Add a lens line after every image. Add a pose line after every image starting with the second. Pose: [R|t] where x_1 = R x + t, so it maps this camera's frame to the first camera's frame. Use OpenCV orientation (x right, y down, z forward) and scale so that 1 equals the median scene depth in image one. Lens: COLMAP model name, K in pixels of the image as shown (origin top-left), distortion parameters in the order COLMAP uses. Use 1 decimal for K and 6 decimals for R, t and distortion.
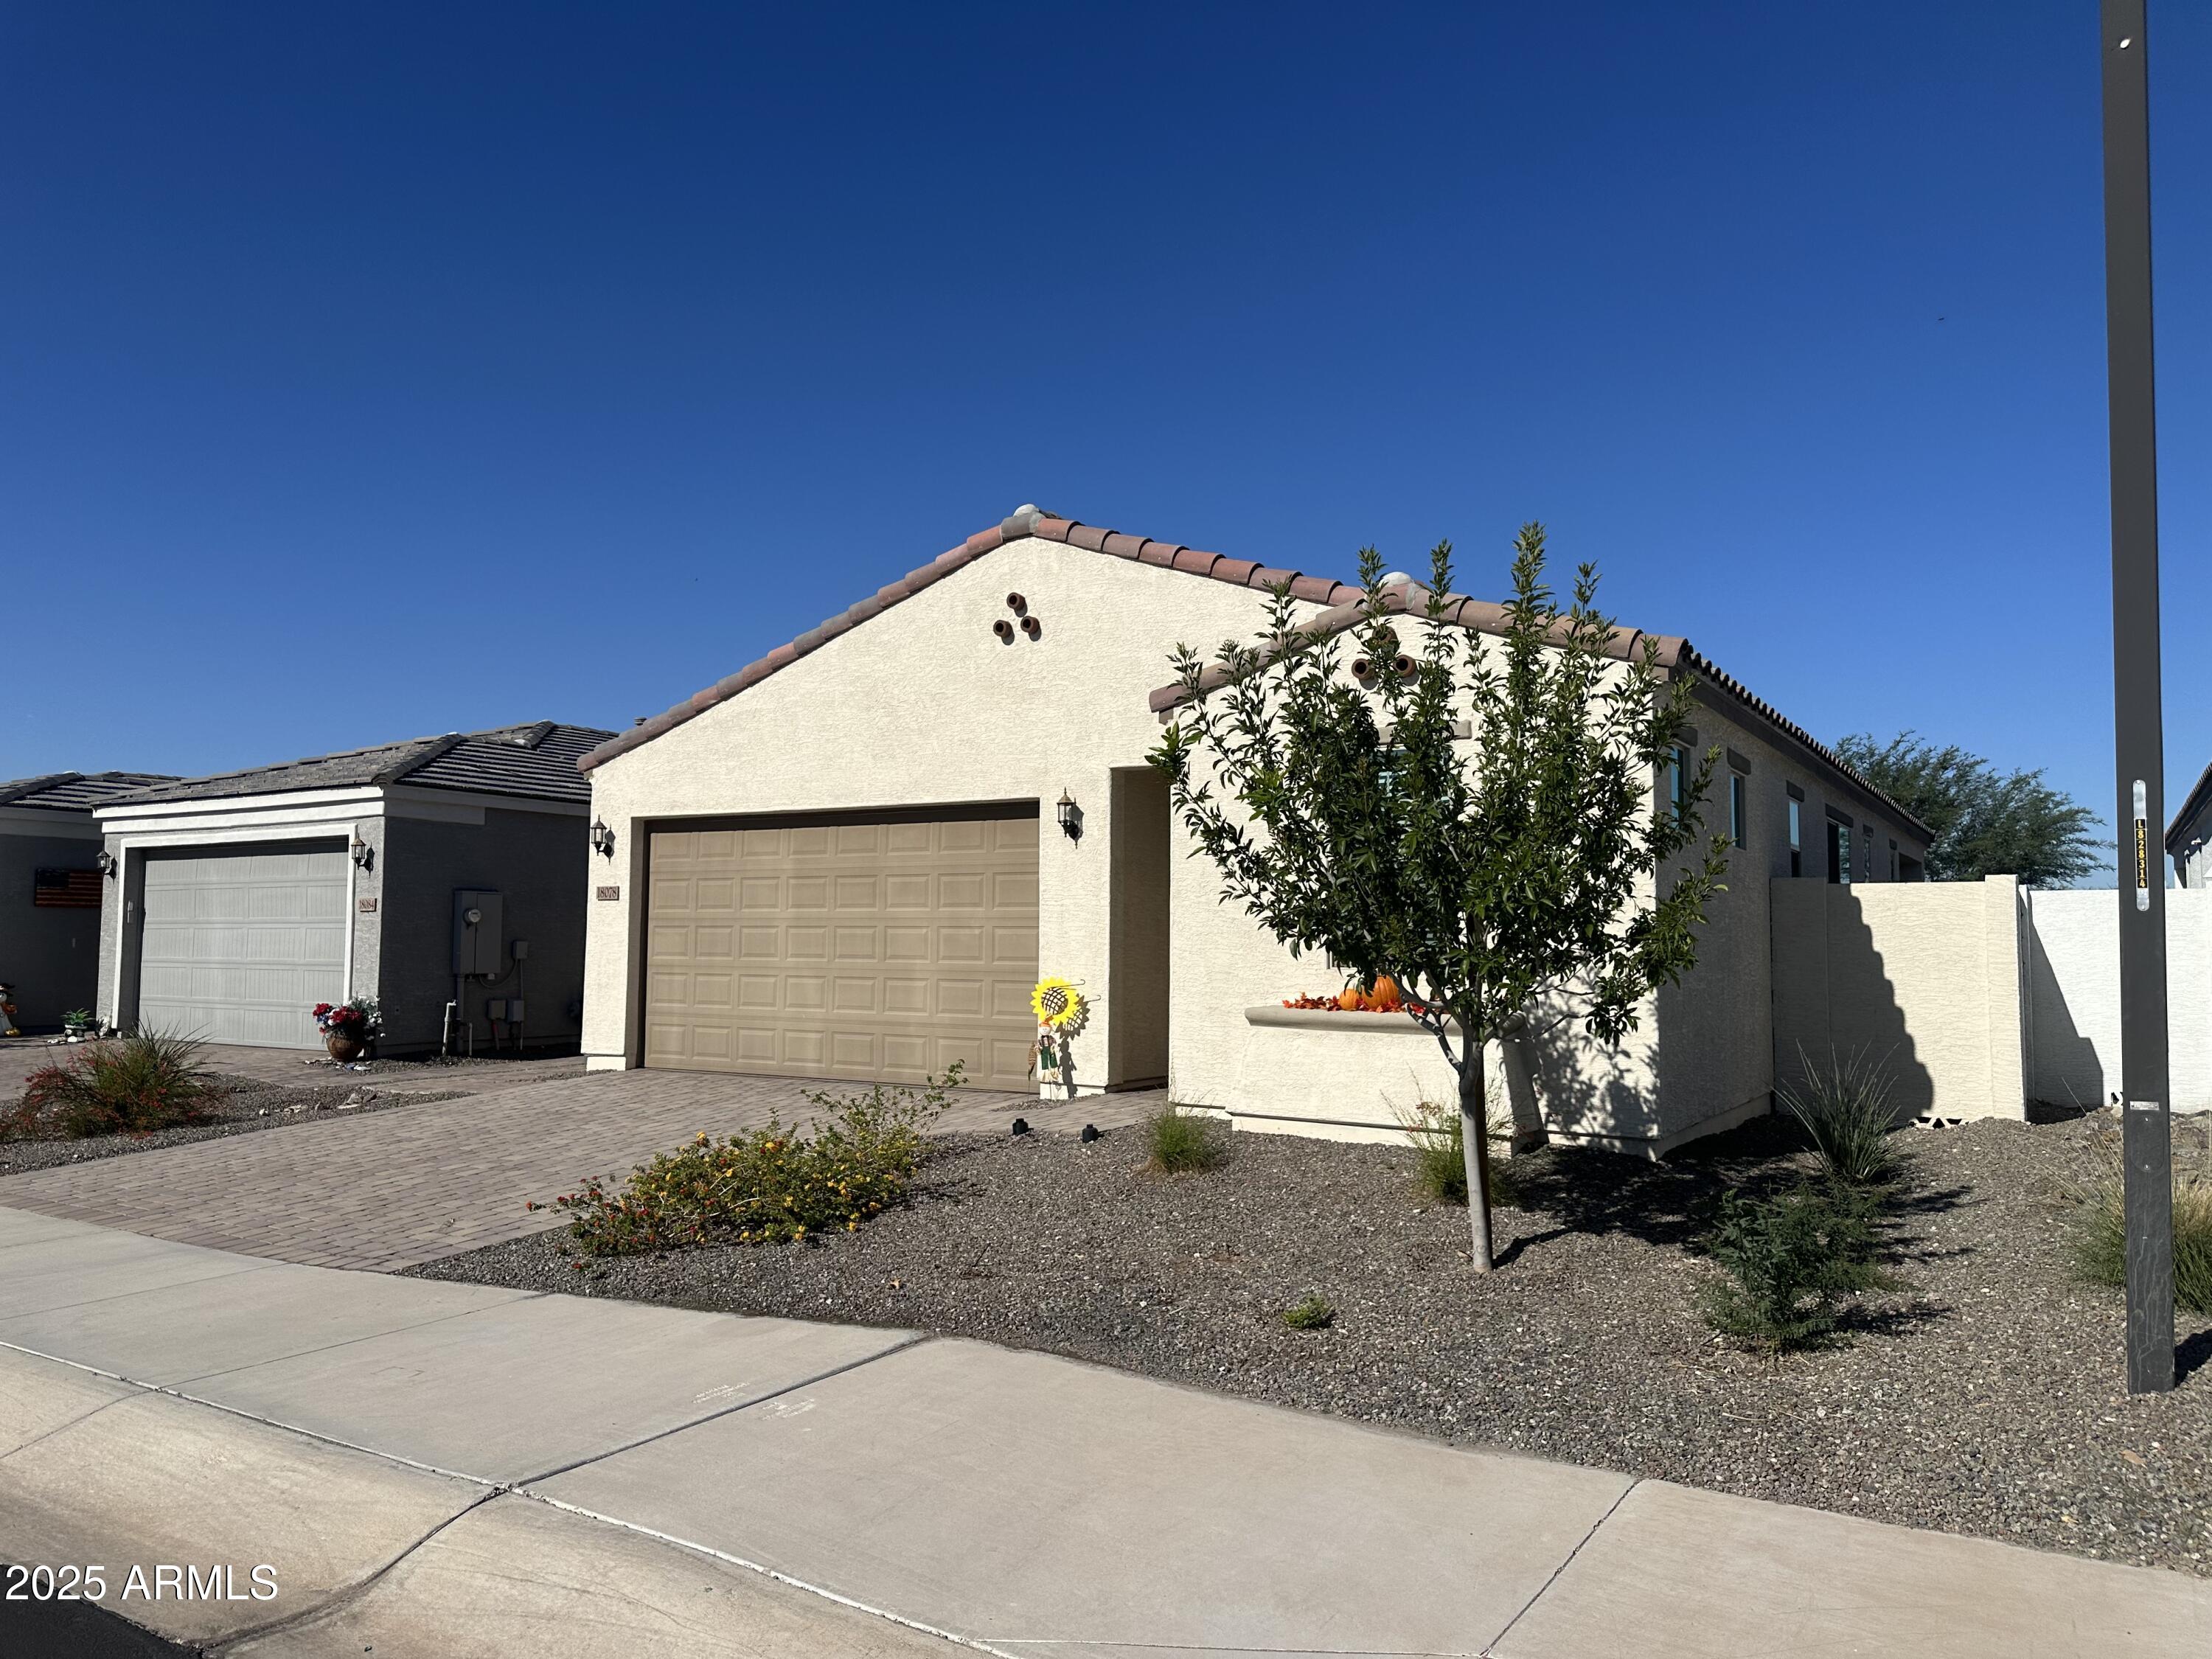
lens RADIAL K [[1531.3, 0, 1106.0], [0, 1531.3, 829.5], [0, 0, 1]] dist [0.165723, -0.340466]
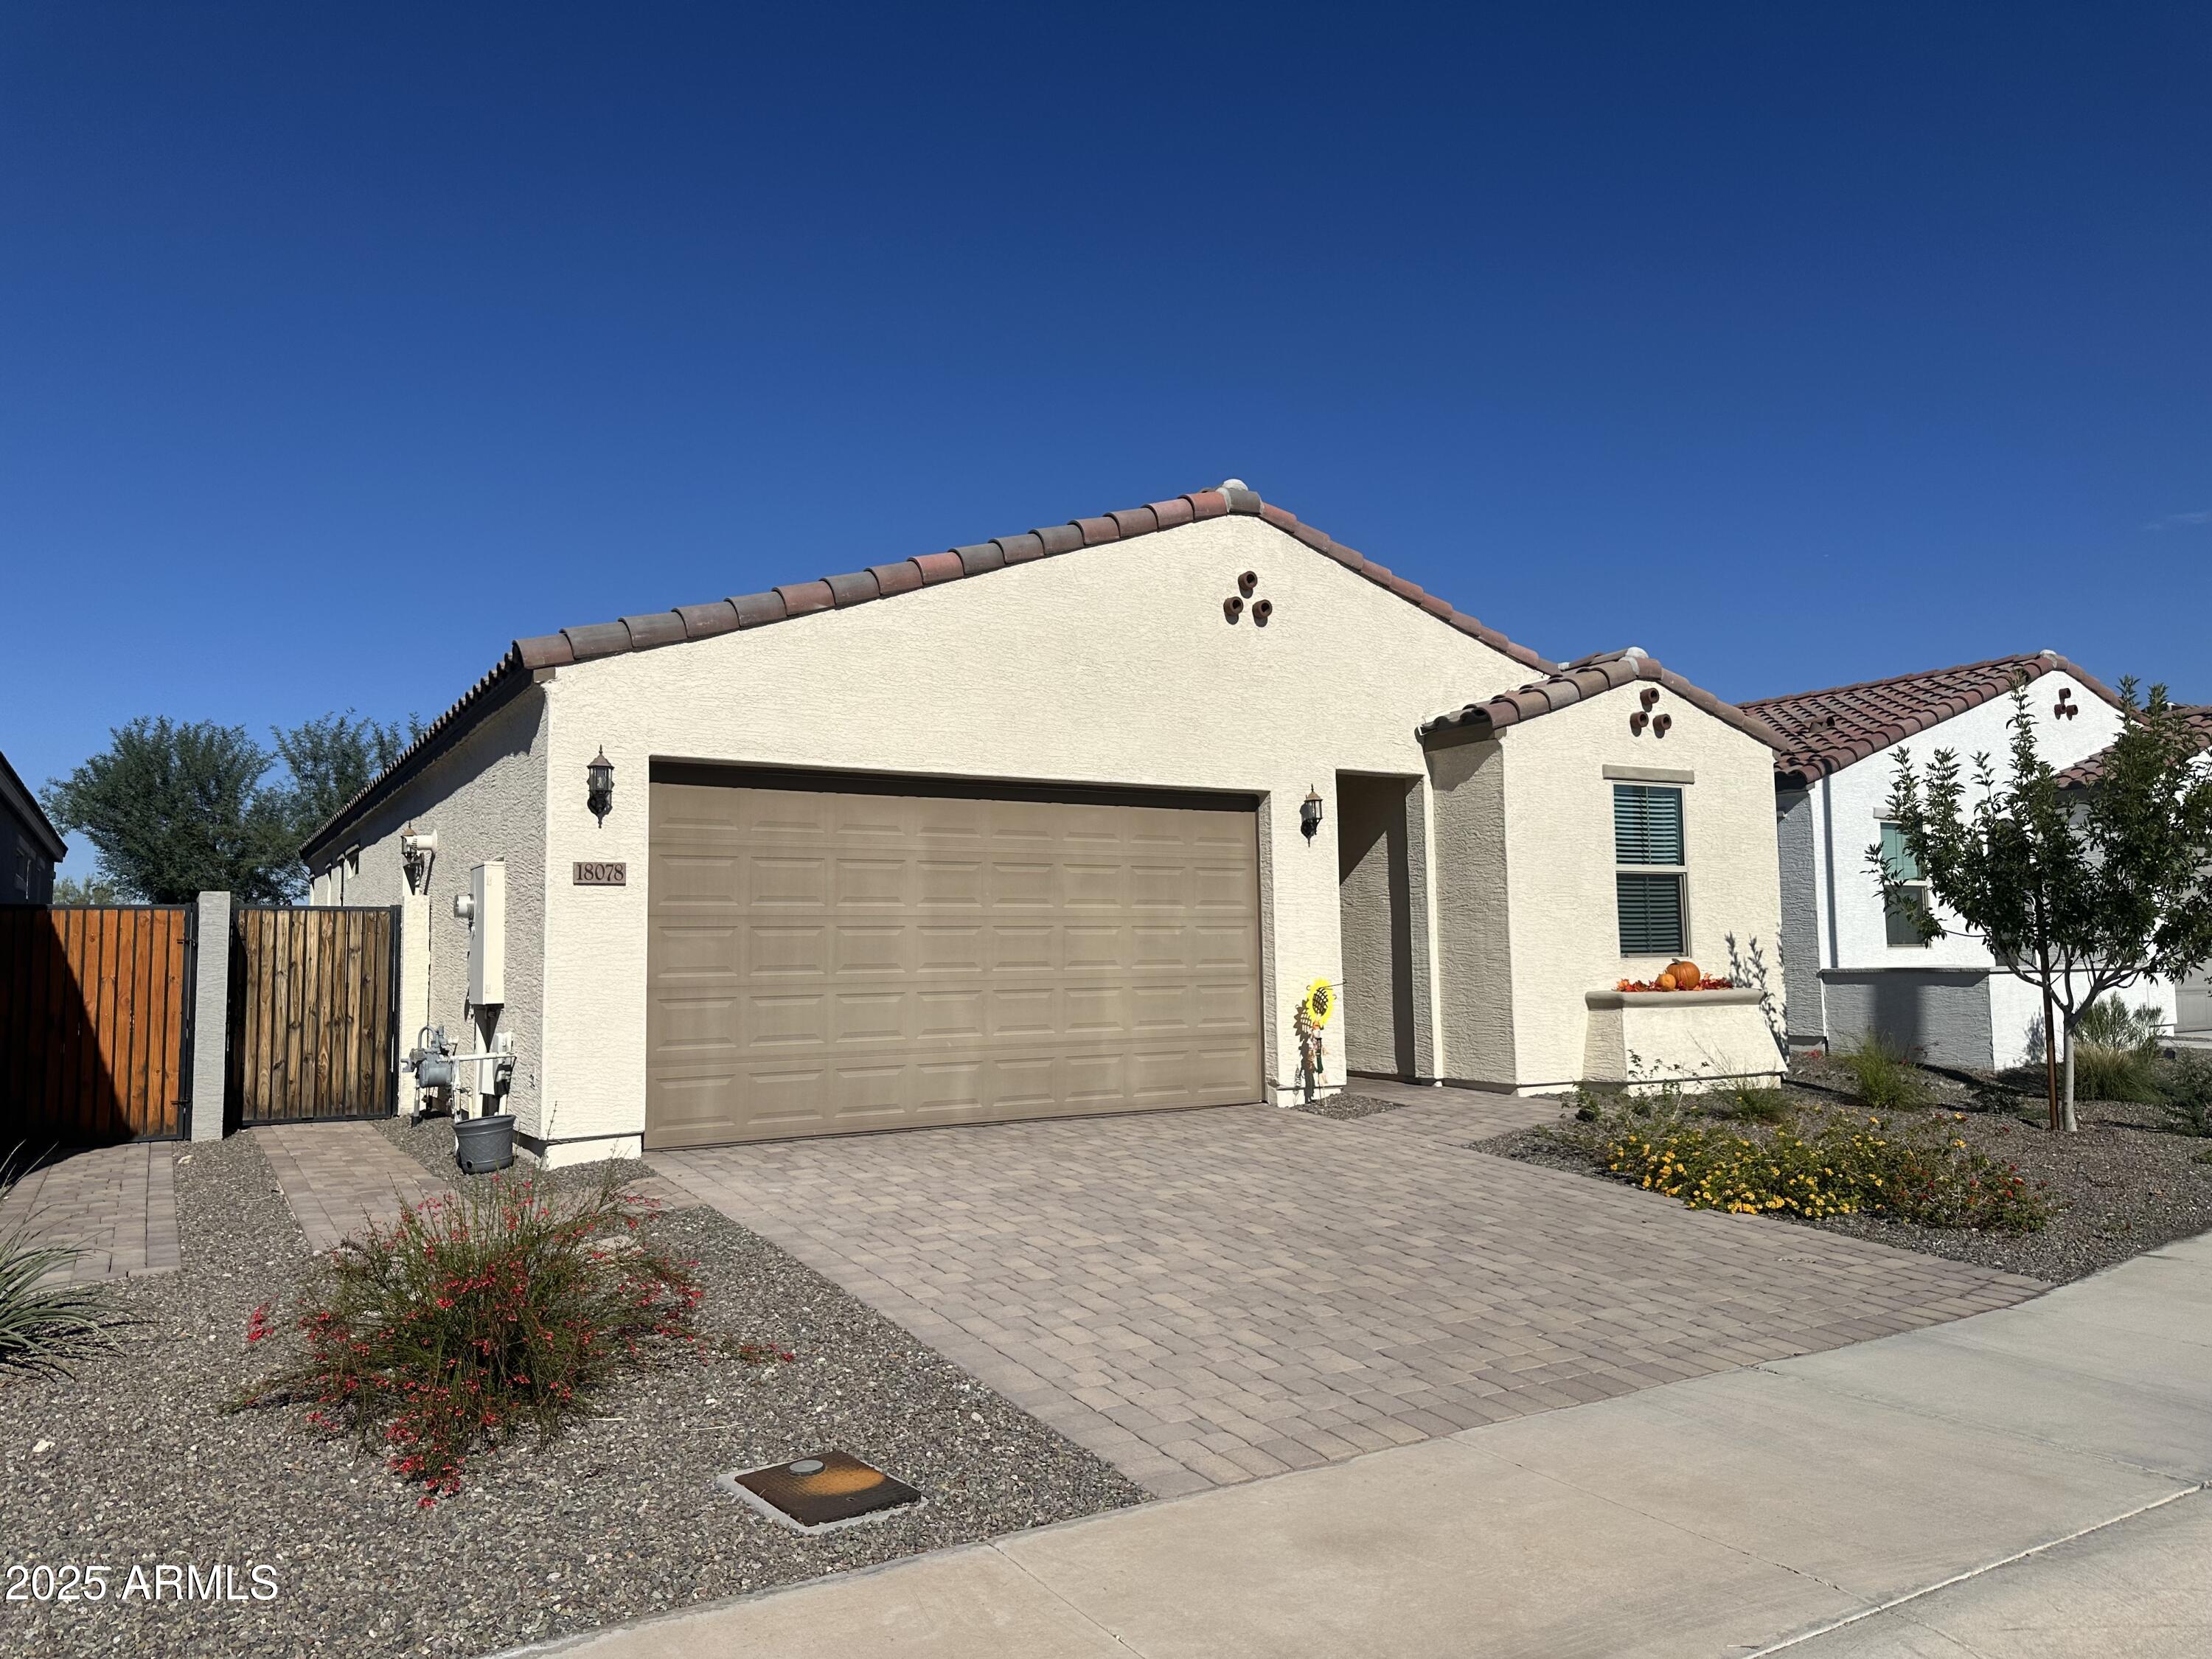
lens RADIAL K [[1531.3, 0, 1106.0], [0, 1531.3, 829.5], [0, 0, 1]] dist [0.165723, -0.340466]
pose [[0.458001, 0.062818, 0.886729, -0.893799], [-0.044967, 0.997860, -0.047465, 0.050536], [-0.887814, -0.018134, 0.459846, 0.619682]]
